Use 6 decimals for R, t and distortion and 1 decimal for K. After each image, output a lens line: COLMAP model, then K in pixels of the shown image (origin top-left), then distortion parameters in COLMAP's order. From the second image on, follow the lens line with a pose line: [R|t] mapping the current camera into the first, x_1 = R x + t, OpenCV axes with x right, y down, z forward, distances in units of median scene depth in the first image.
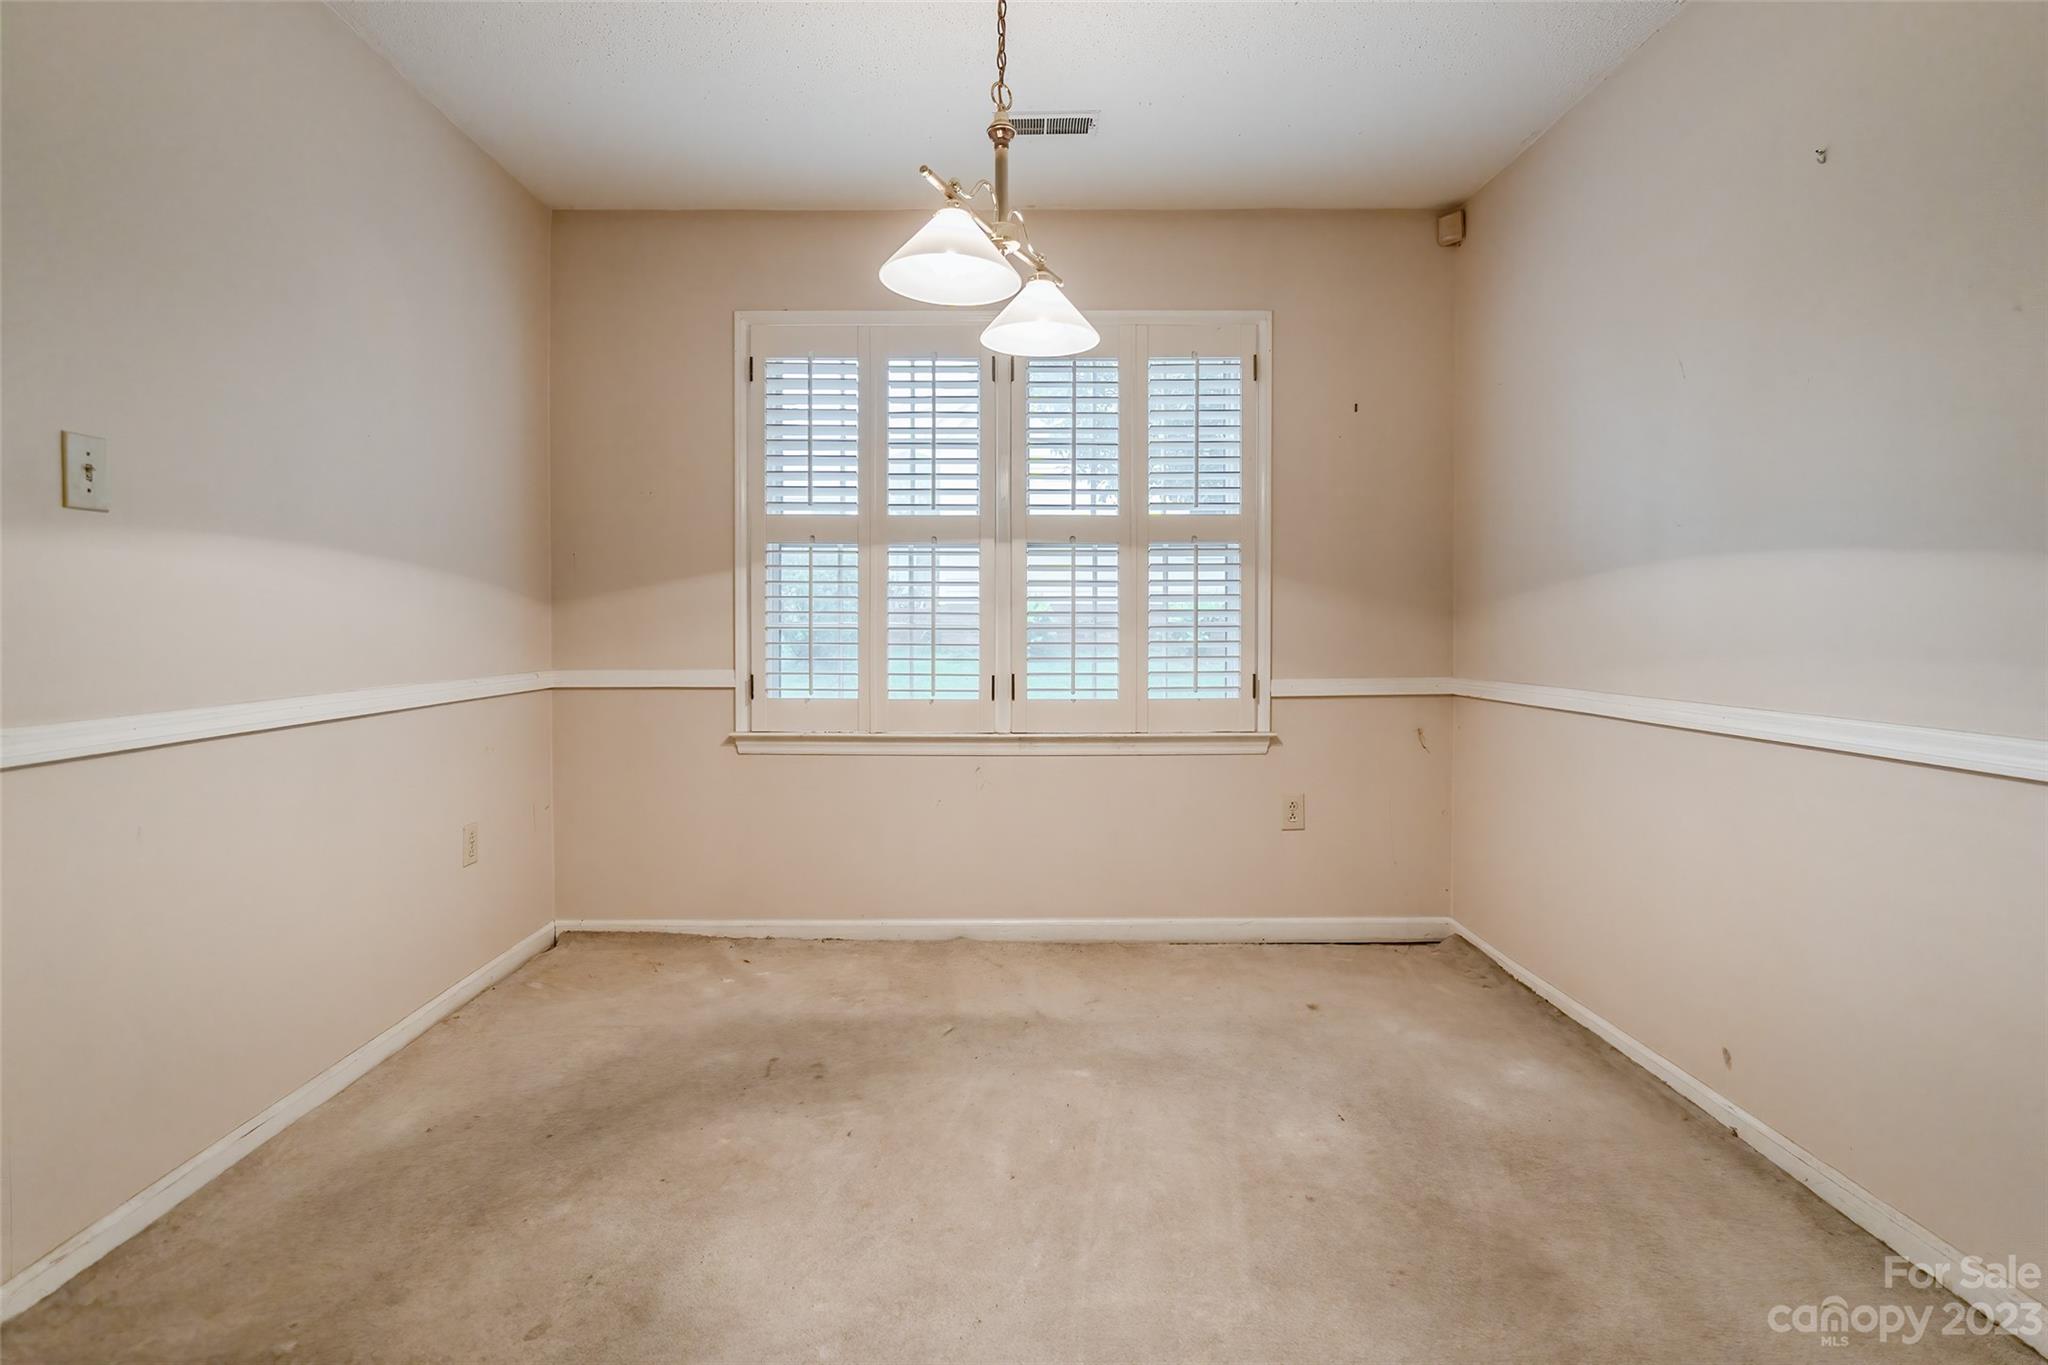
lens RADIAL K [[948.6, 0, 968.6], [0, 948.6, 643.2], [0, 0, 1]] dist [-0.011901, 0.000728]
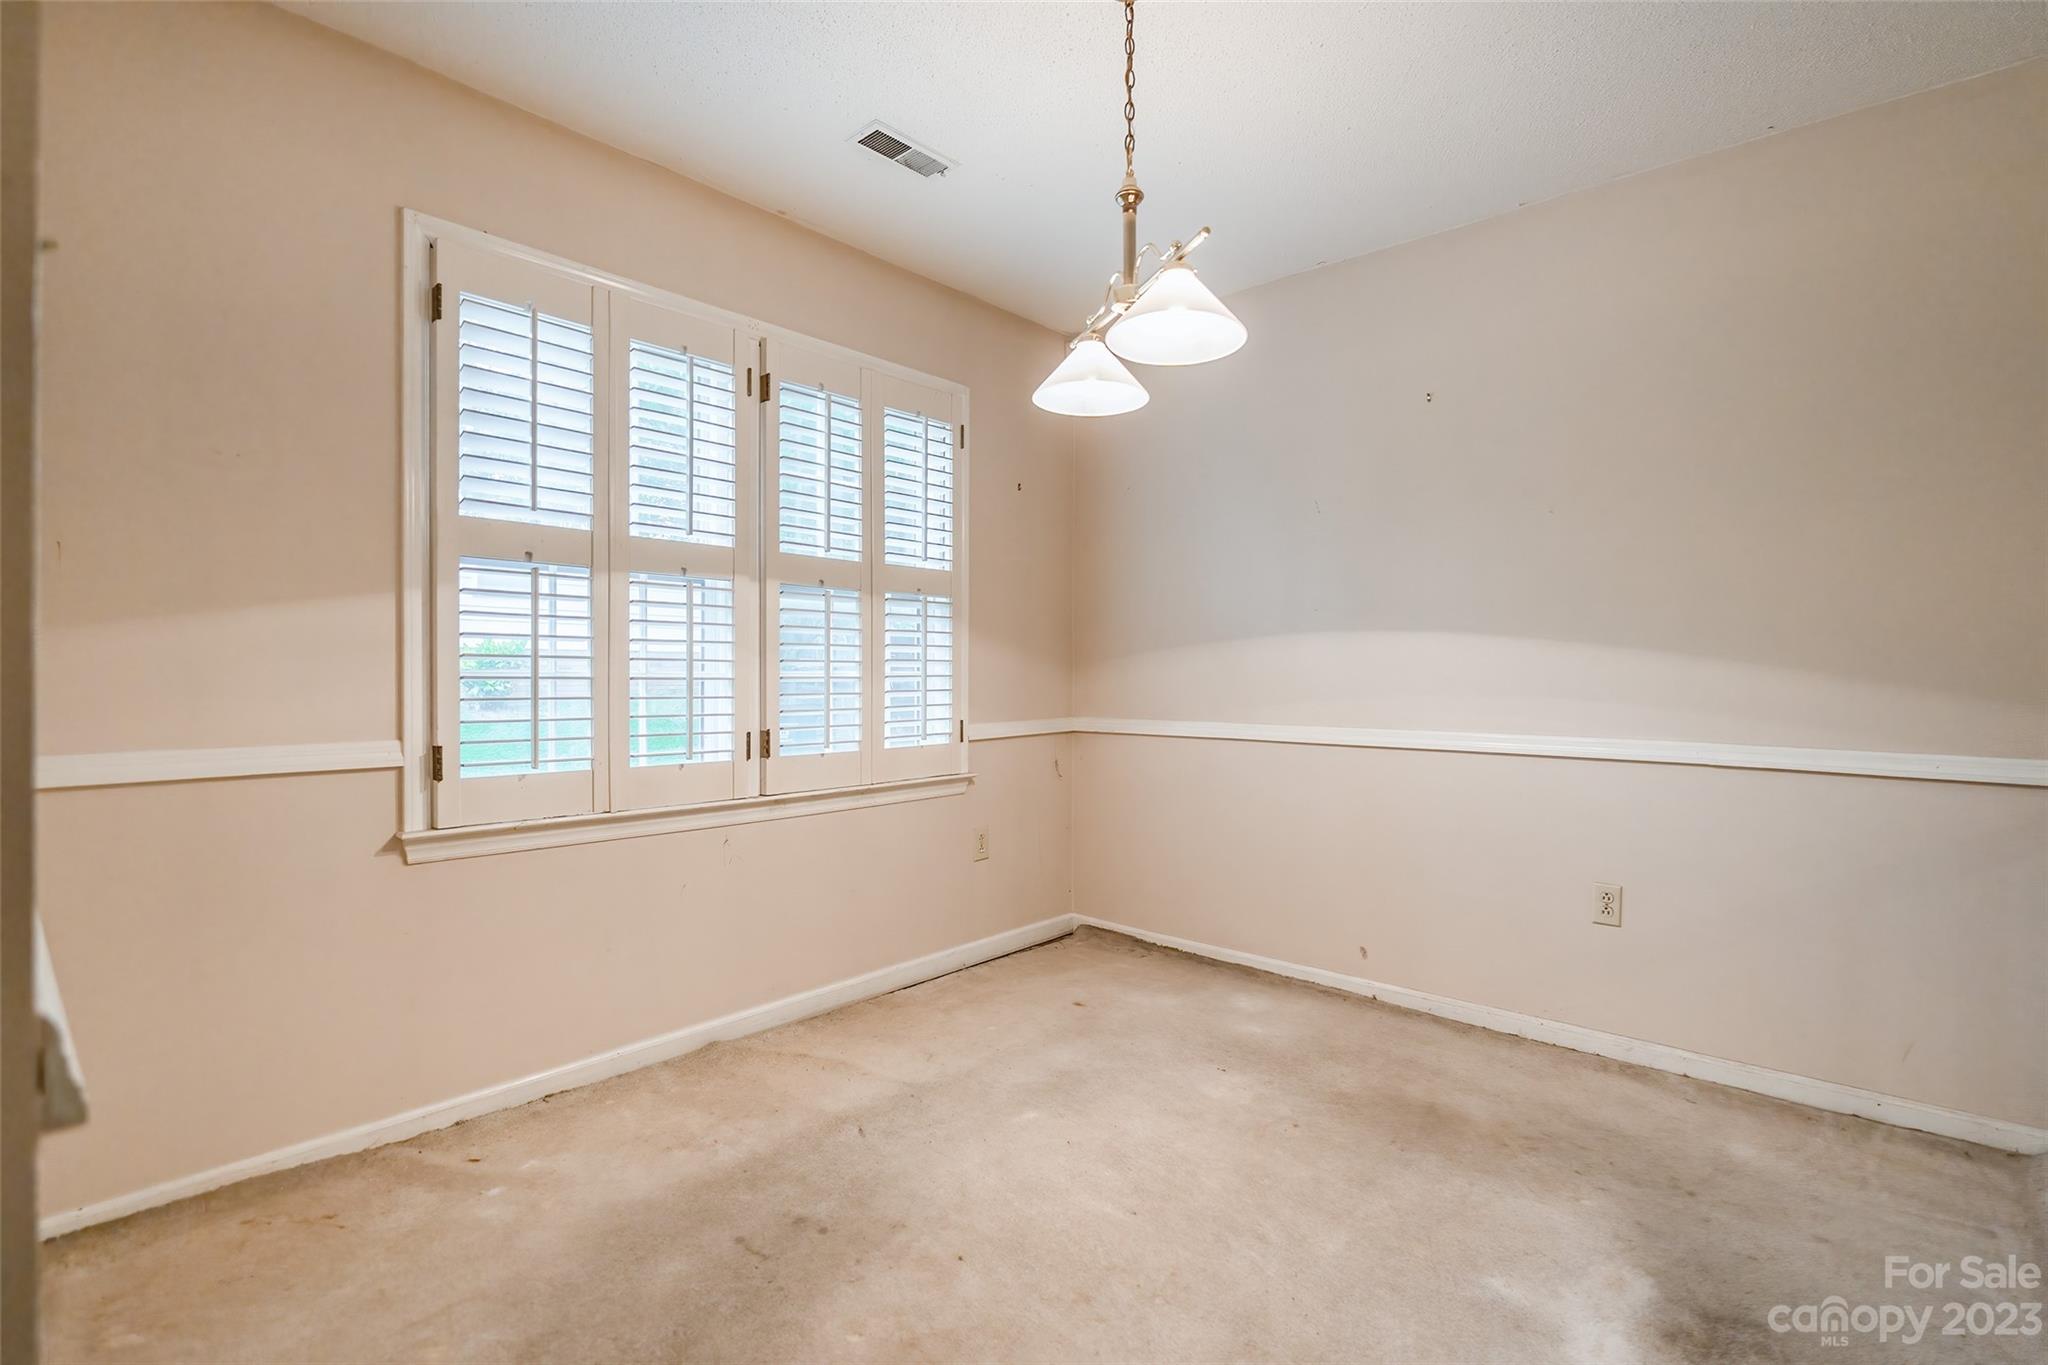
lens RADIAL K [[948.6, 0, 1052.1], [0, 948.6, 677.5], [0, 0, 1]] dist [-0.011901, 0.000728]
pose [[0.654997, -0.001567, 0.755630, -0.450986], [0.004161, 0.999990, -0.001534, -0.013578], [-0.755620, 0.004149, 0.654997, 0.216222]]
